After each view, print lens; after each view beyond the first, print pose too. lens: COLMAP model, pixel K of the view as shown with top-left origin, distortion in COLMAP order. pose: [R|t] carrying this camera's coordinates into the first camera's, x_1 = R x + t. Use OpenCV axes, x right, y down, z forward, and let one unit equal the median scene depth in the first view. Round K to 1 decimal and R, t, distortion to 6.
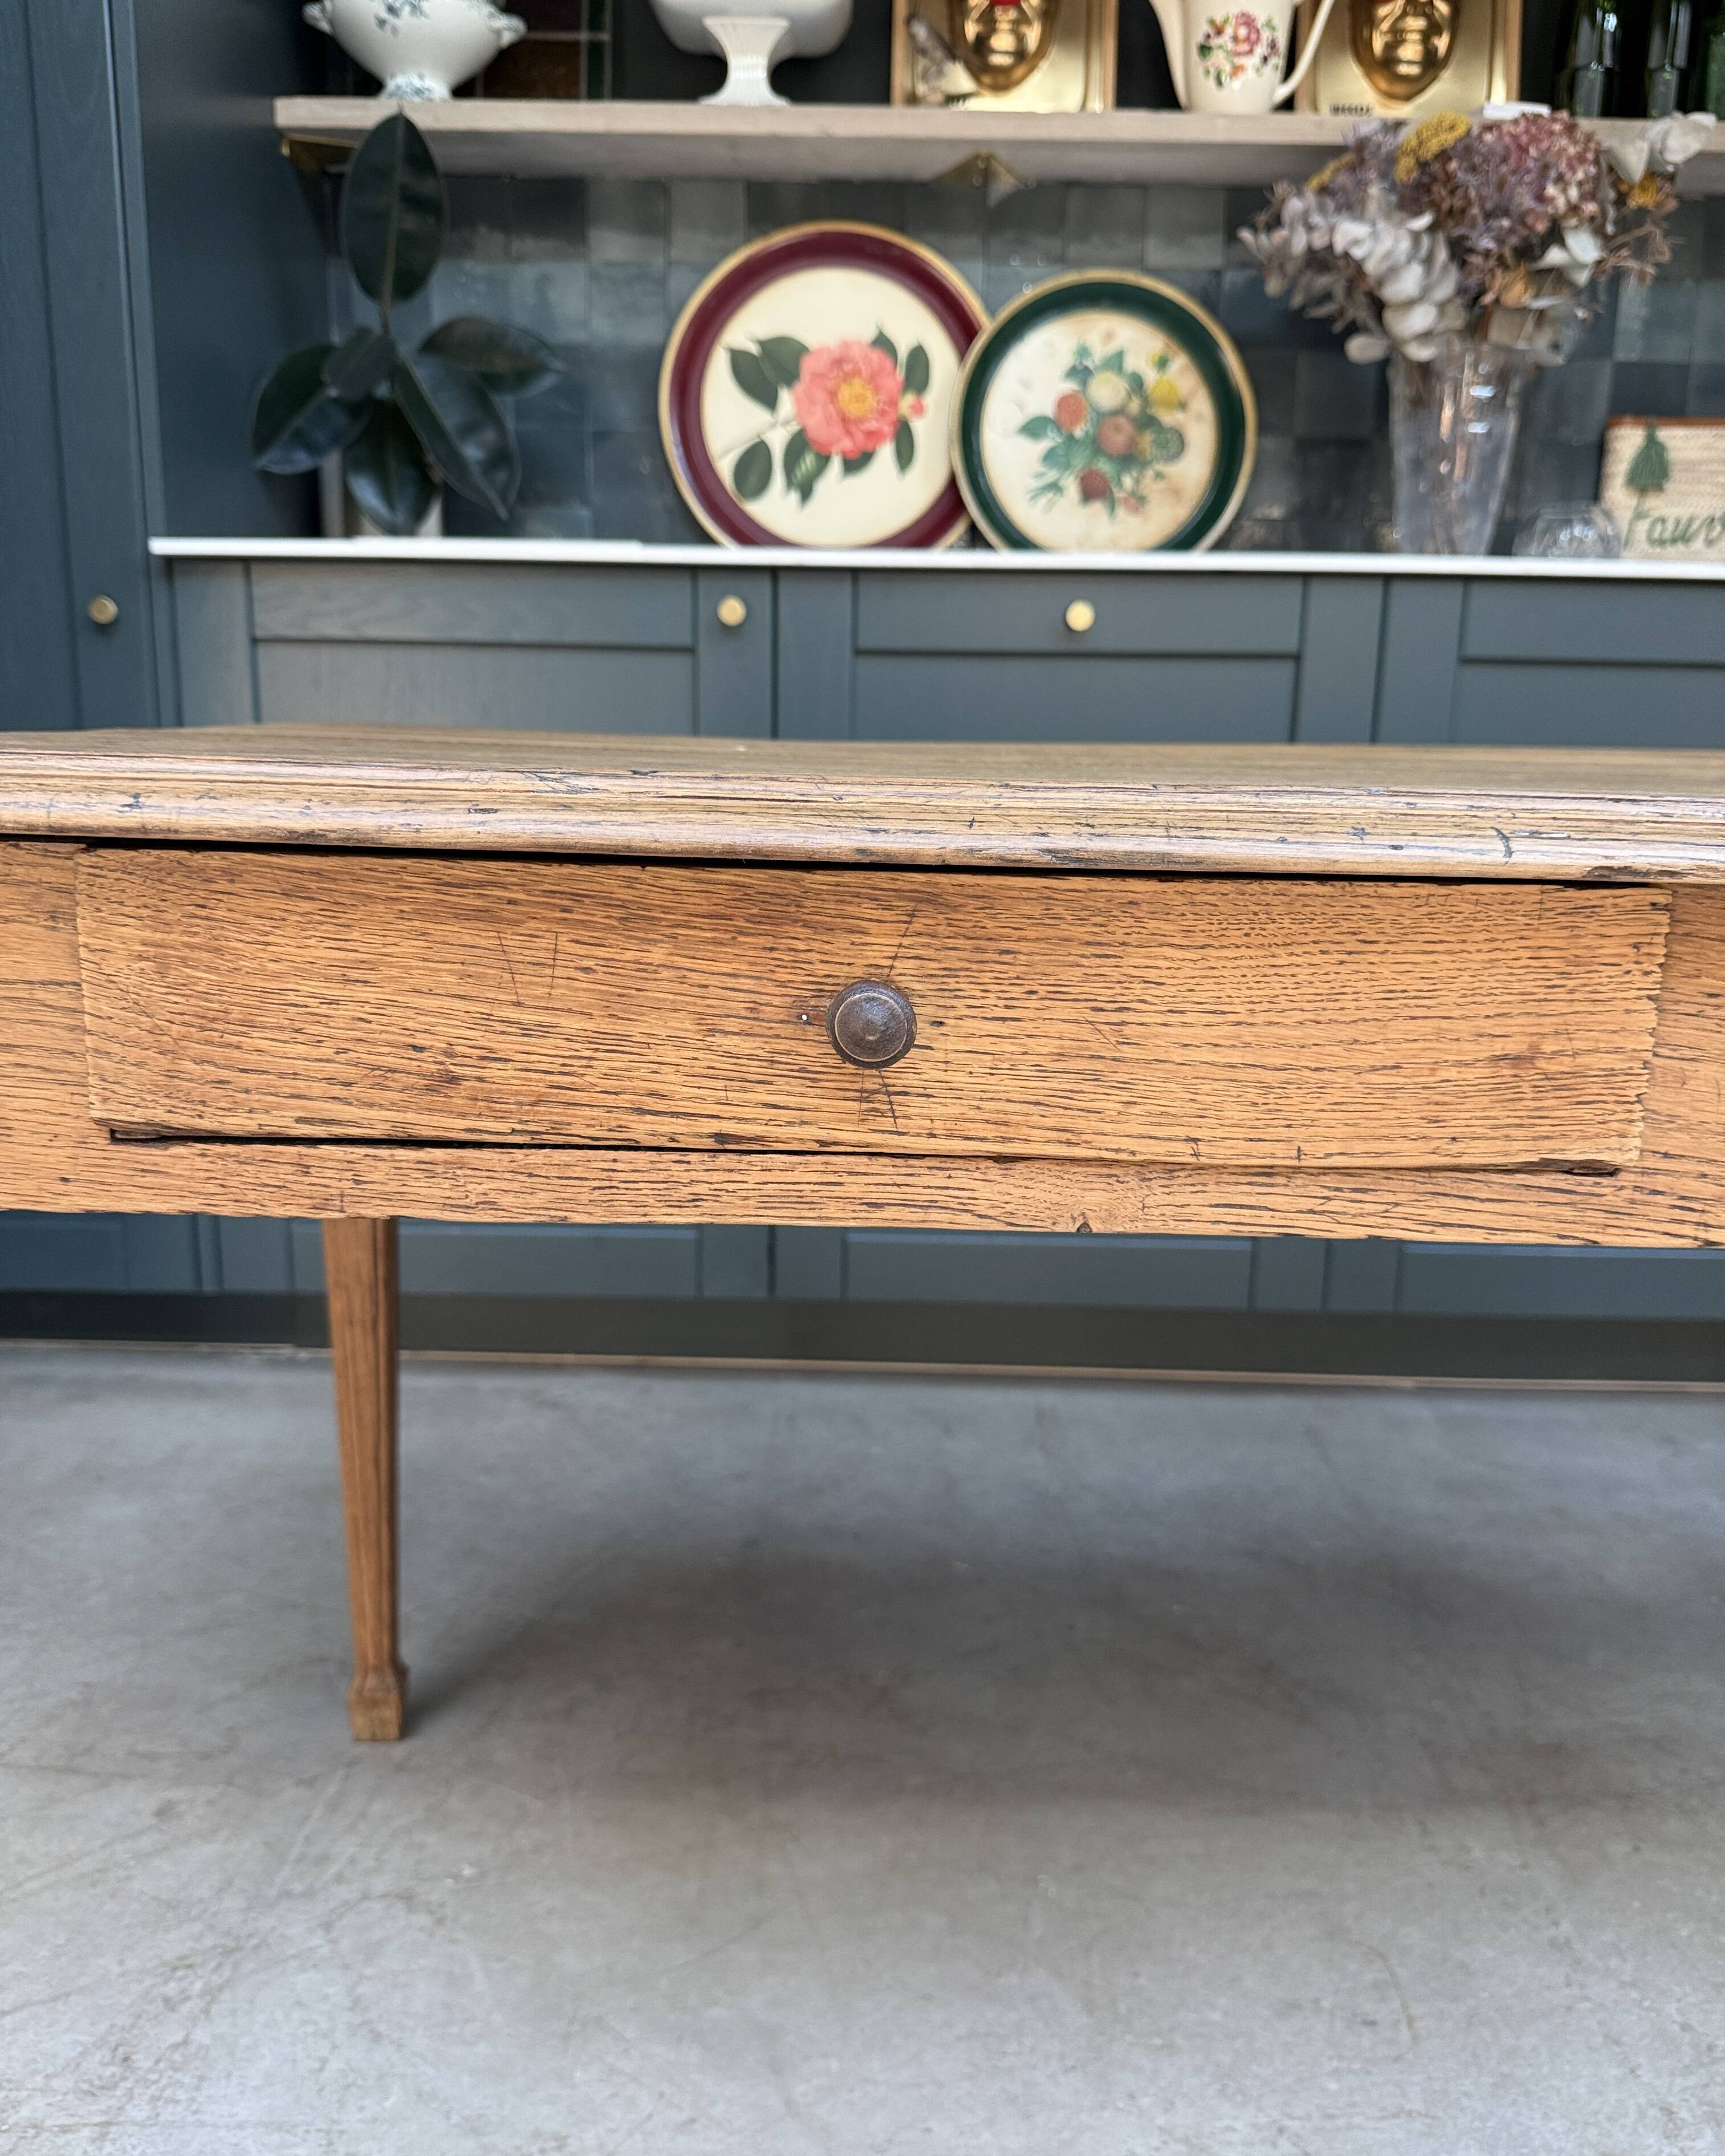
lens RADIAL K [[1675.2, 0, 854.0], [0, 1675.2, 1078.8], [0, 0, 1]] dist [-0.015161, -0.004493]
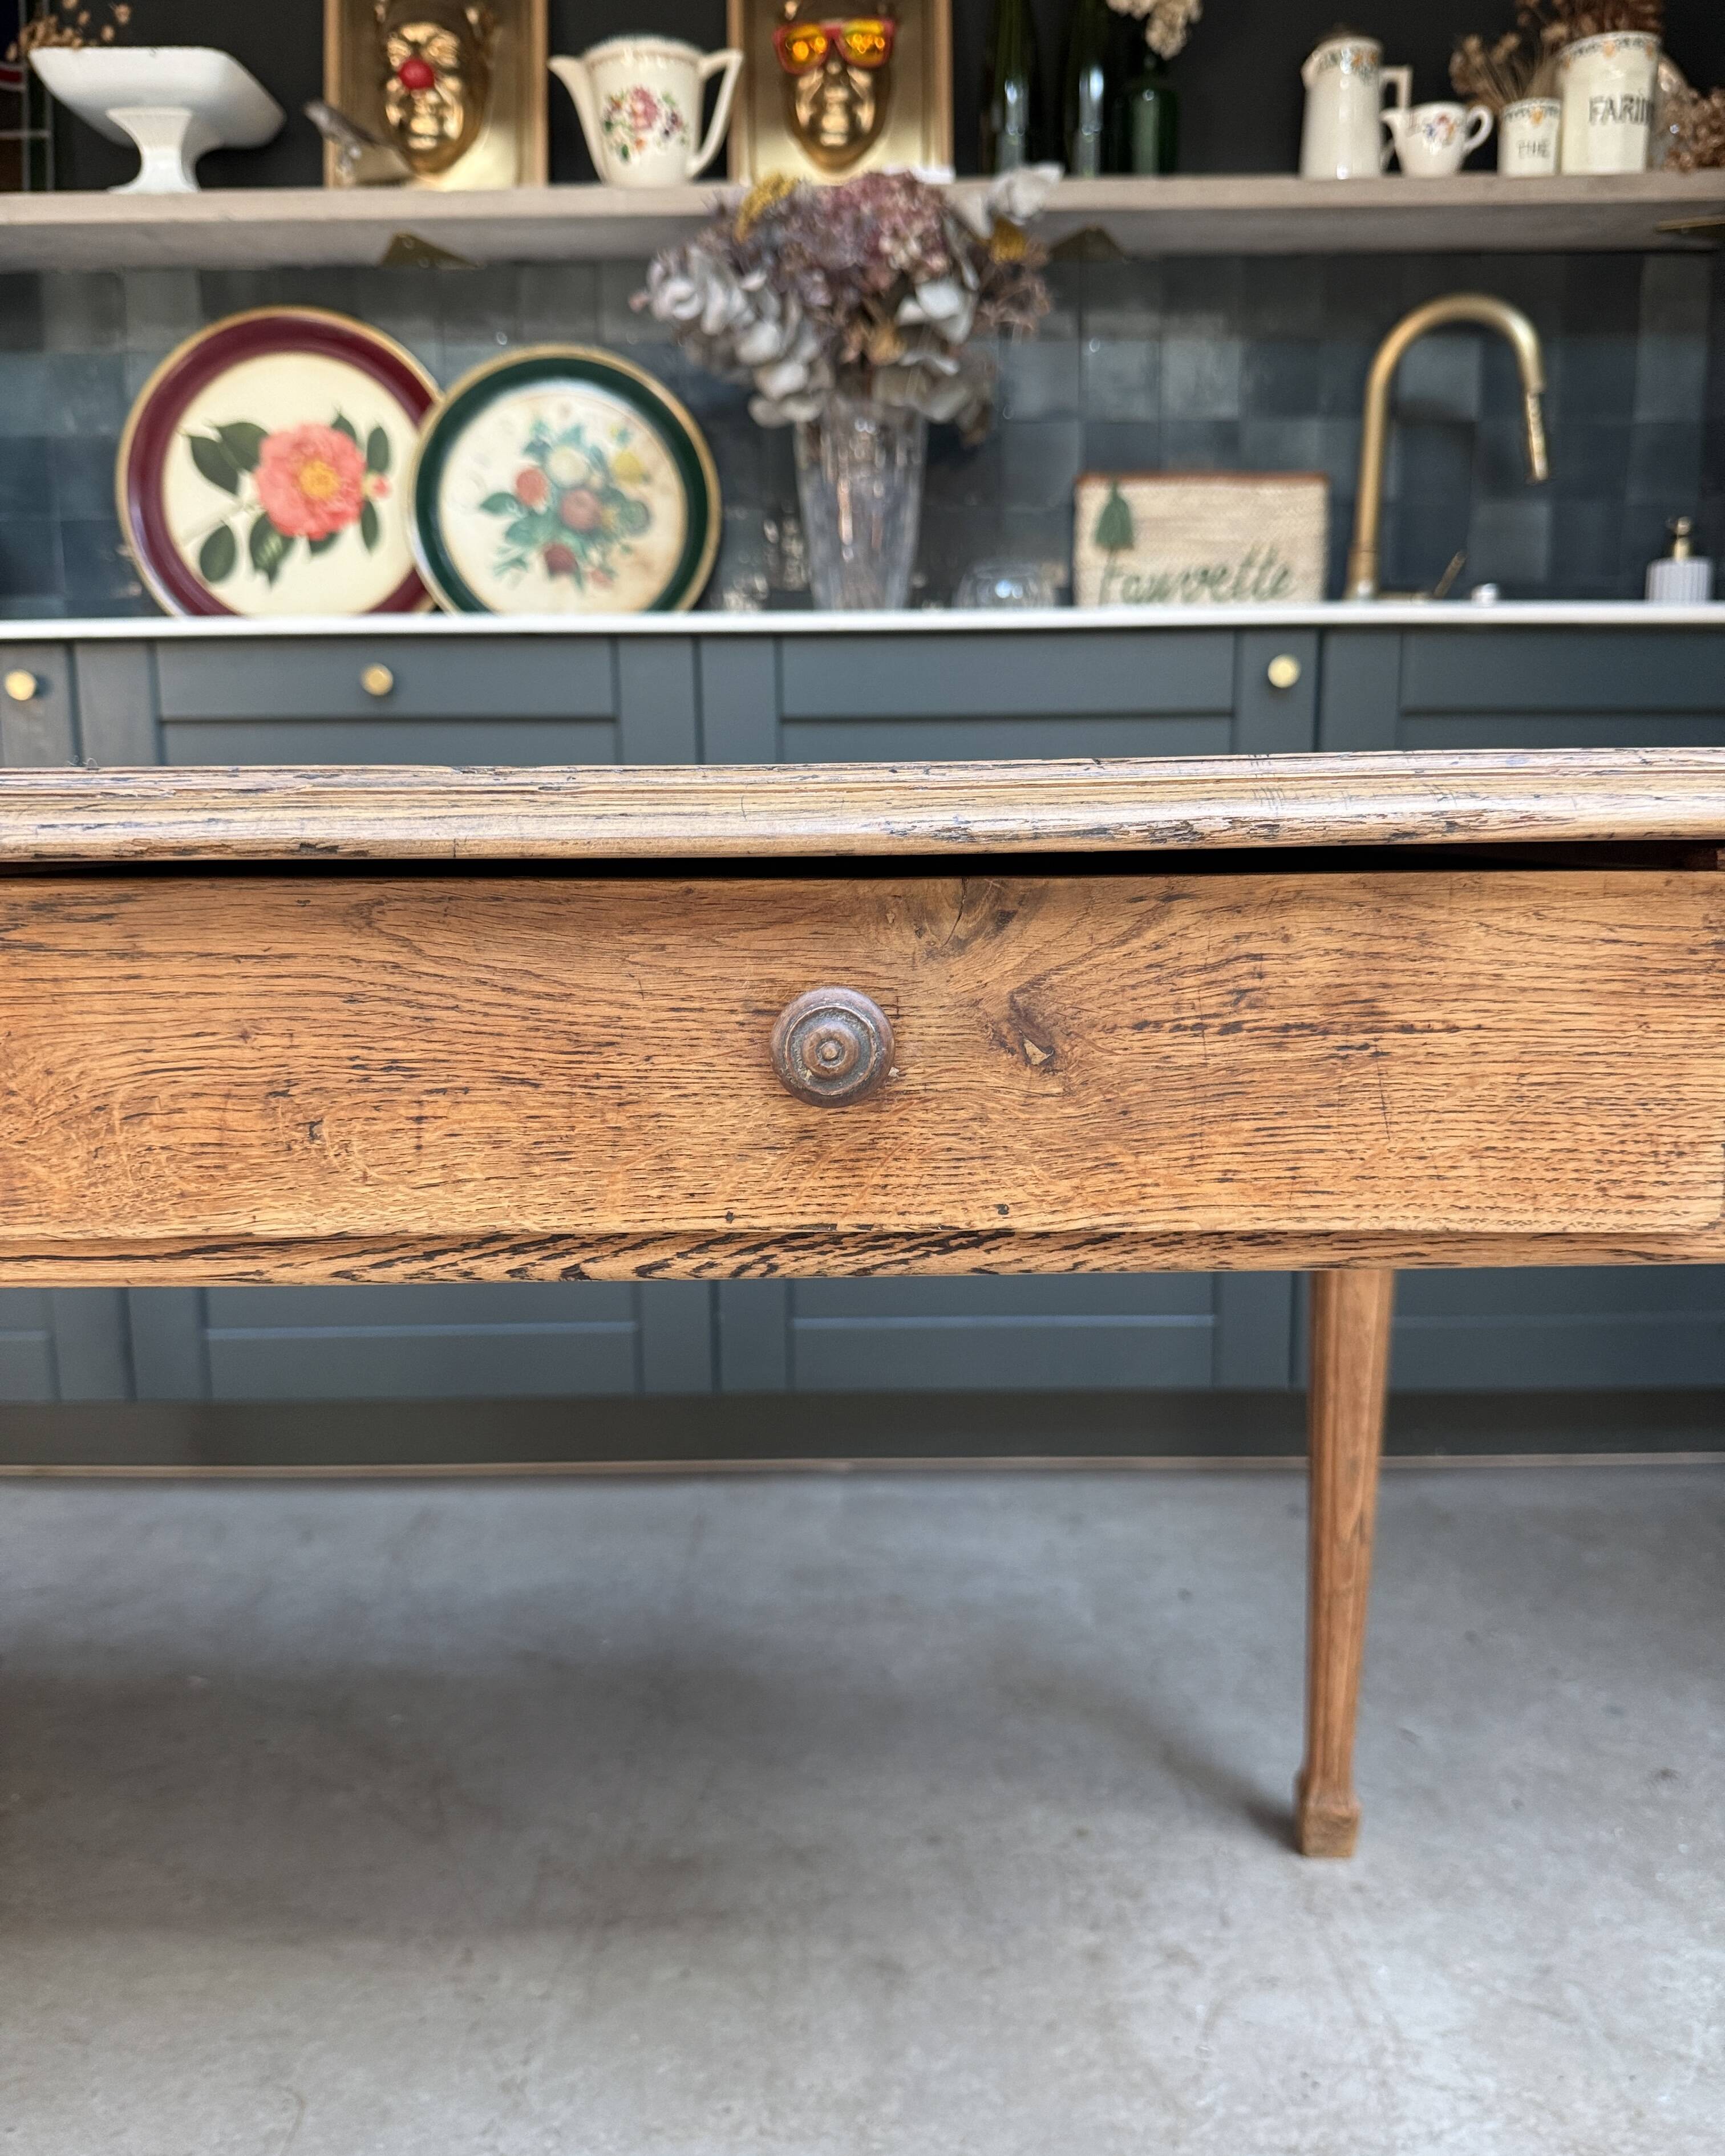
lens RADIAL K [[1675.2, 0, 854.0], [0, 1675.2, 1078.8], [0, 0, 1]] dist [-0.015161, -0.004493]
pose [[0.999573, -0.028280, 0.007411, 0.322620], [0.028668, 0.997855, -0.058853, 0.015993], [-0.005730, 0.059041, 0.998239, 0.031583]]
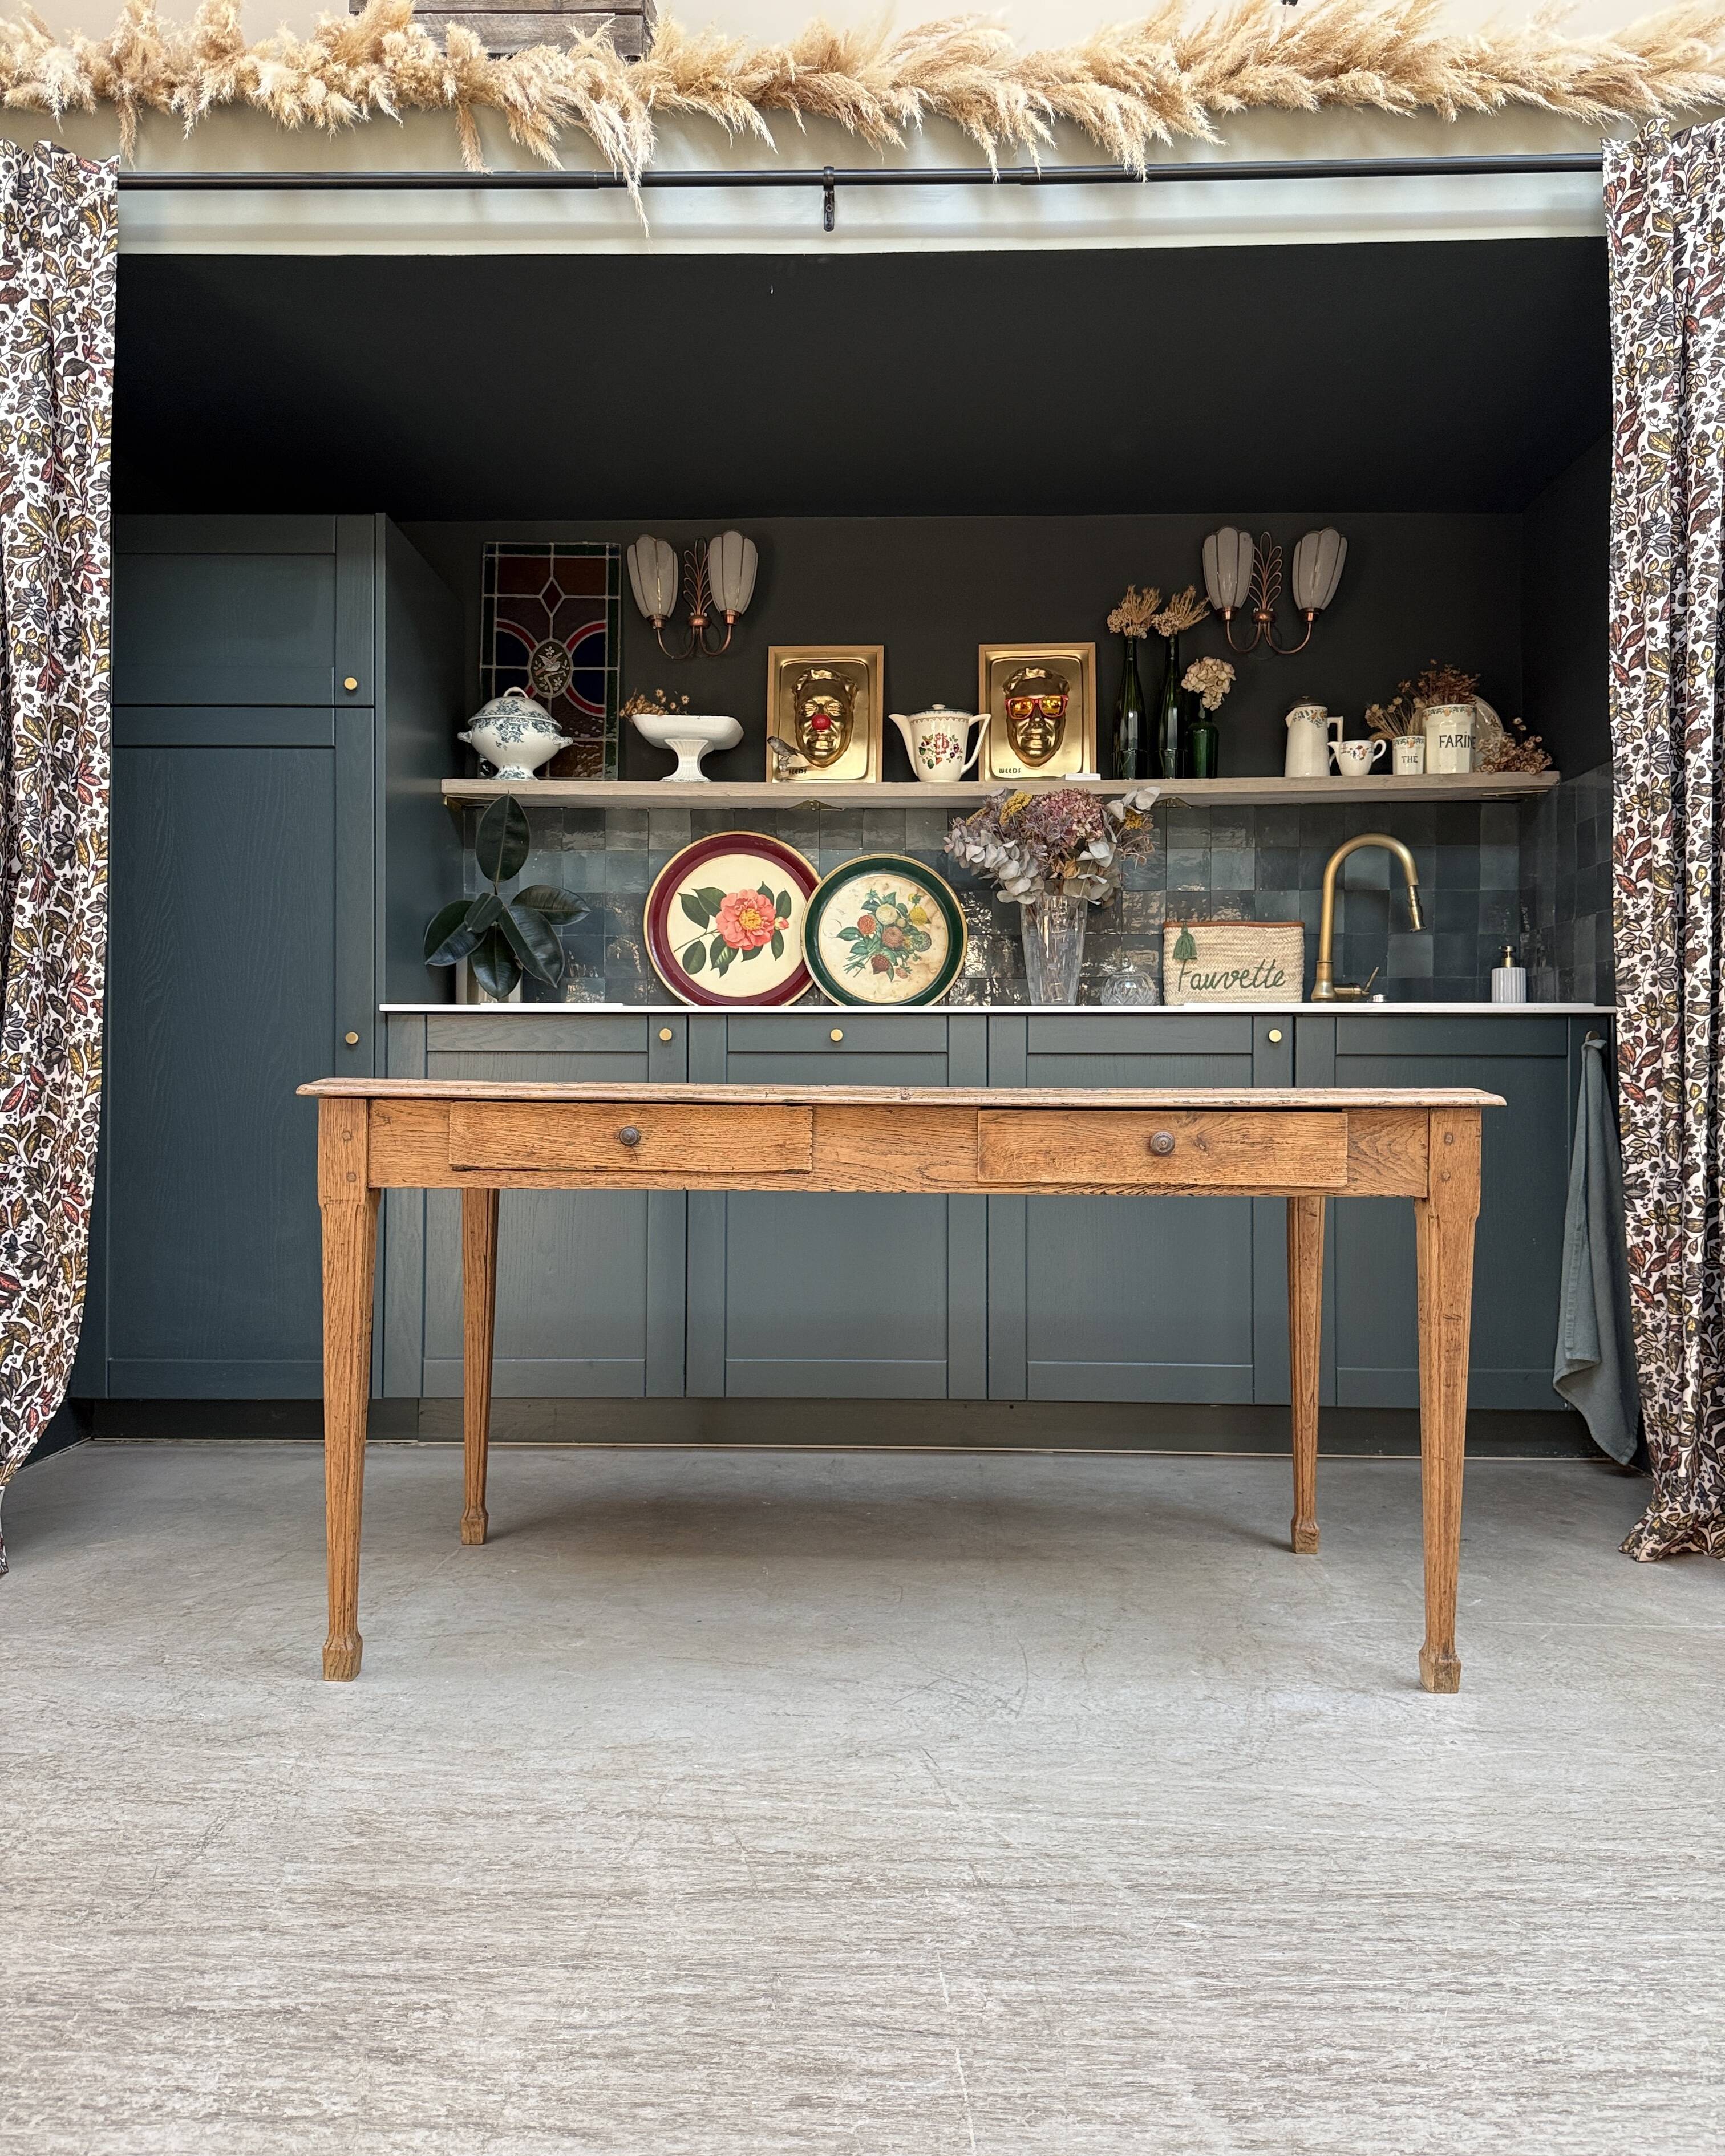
lens RADIAL K [[1603.2, 0, 861.4], [0, 1603.2, 1081.1], [0, 0, 1]] dist [0.123356, -0.076906]
pose [[0.999799, -0.013437, -0.014885, 0.156891], [0.009660, 0.973211, -0.229712, 0.183363], [0.017572, 0.229522, 0.973145, -0.719994]]
